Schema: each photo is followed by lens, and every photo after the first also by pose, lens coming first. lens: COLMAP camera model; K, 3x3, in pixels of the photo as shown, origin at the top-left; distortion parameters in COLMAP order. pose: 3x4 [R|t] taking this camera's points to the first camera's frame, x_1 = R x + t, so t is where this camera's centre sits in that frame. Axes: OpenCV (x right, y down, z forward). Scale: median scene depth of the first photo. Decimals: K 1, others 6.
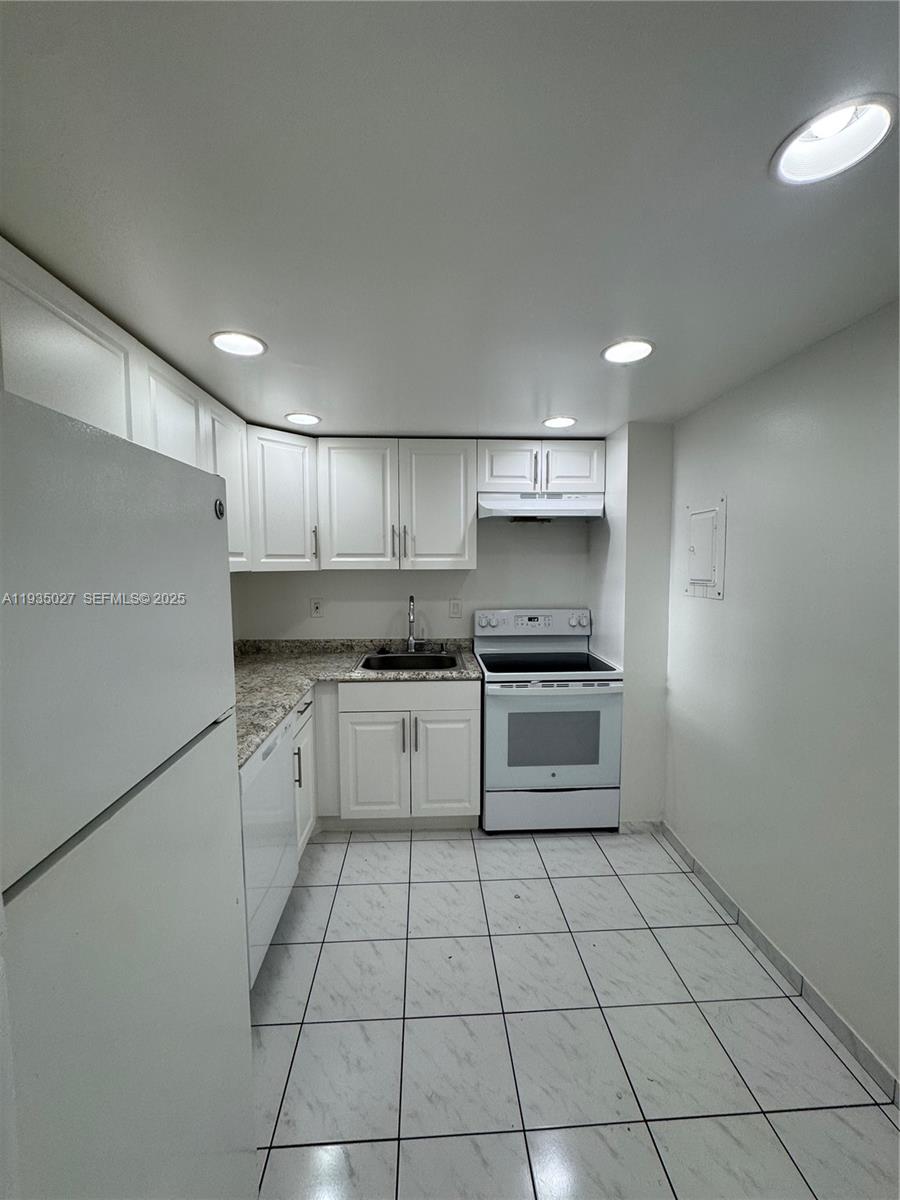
lens RADIAL K [[479.3, 0, 450.6], [0, 479.3, 598.2], [0, 0, 1]] dist [-0.003112, 0.000483]
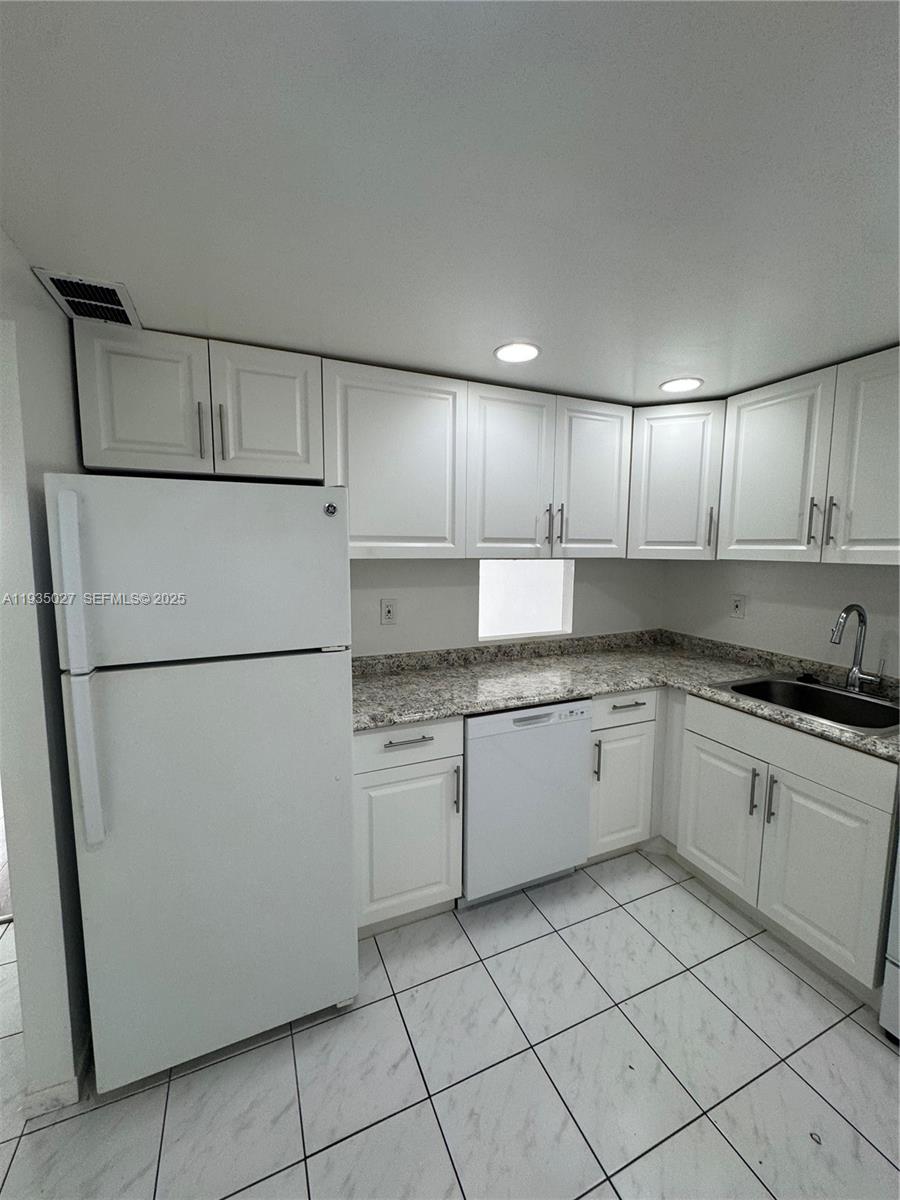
lens RADIAL K [[479.3, 0, 450.6], [0, 479.3, 598.2], [0, 0, 1]] dist [-0.003112, 0.000483]
pose [[0.349984, 0.105801, -0.930762, 0.358213], [-0.084403, 0.993122, 0.081152, -0.021617], [0.932945, 0.050157, 0.356507, 0.284751]]
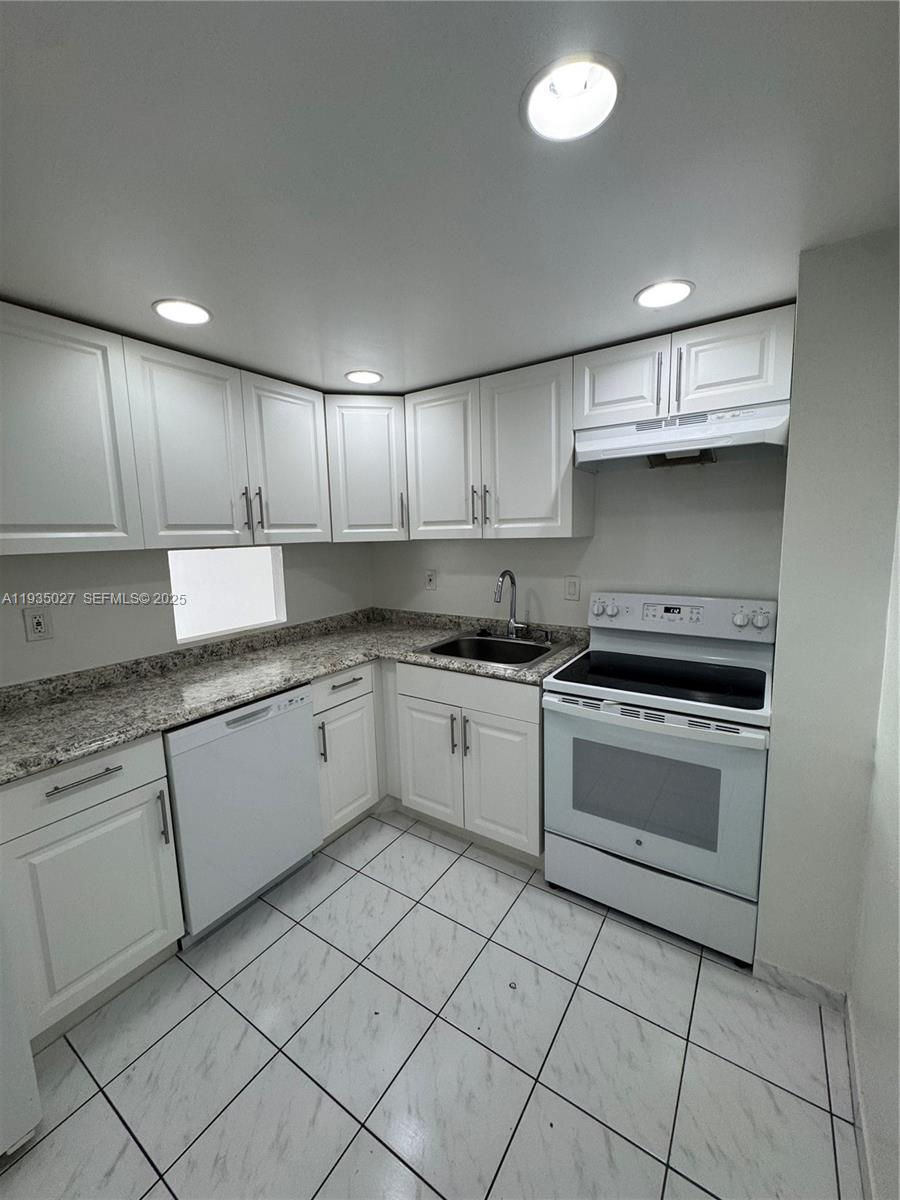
lens RADIAL K [[479.3, 0, 450.6], [0, 479.3, 598.2], [0, 0, 1]] dist [-0.003112, 0.000483]
pose [[0.798919, 0.064763, -0.597942, 0.369832], [-0.025586, 0.996945, 0.073794, -0.017076], [0.600894, -0.043656, 0.798135, 0.304922]]
